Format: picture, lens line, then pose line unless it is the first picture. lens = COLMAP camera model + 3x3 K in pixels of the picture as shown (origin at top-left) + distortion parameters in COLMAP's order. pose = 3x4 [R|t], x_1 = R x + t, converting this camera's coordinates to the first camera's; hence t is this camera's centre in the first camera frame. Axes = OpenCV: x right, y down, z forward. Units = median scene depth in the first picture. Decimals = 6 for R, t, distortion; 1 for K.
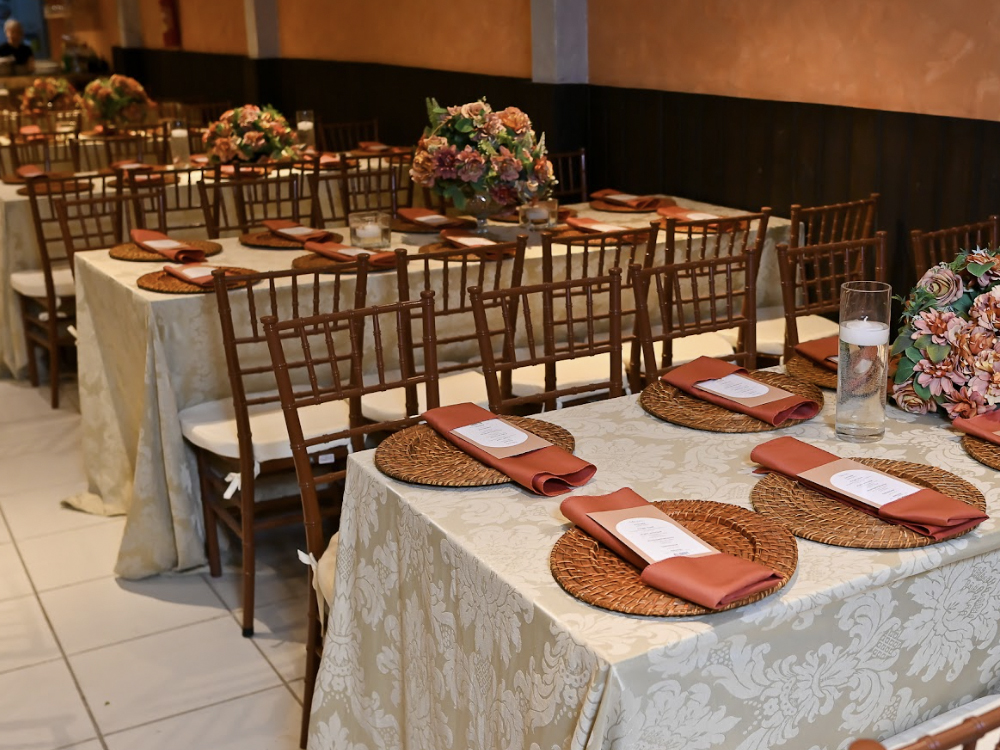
lens RADIAL K [[1250.8, 0, 500.0], [0, 1250.8, 375.0], [0, 0, 1]] dist [-0.092165, 0.009957]
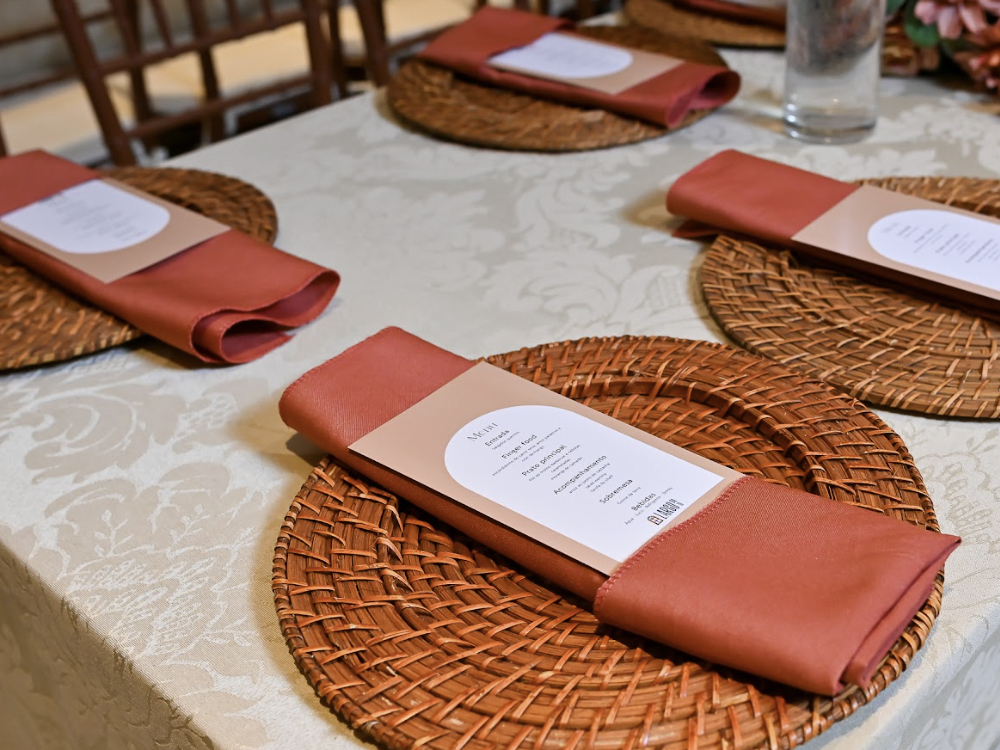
lens RADIAL K [[1250.8, 0, 500.0], [0, 1250.8, 375.0], [0, 0, 1]] dist [-0.092165, 0.009957]
pose [[0.960777, -0.156623, 0.228858, 0.024229], [0.096793, 0.962739, 0.252517, 0.003877], [-0.259881, -0.220460, 0.940138, 0.525934]]
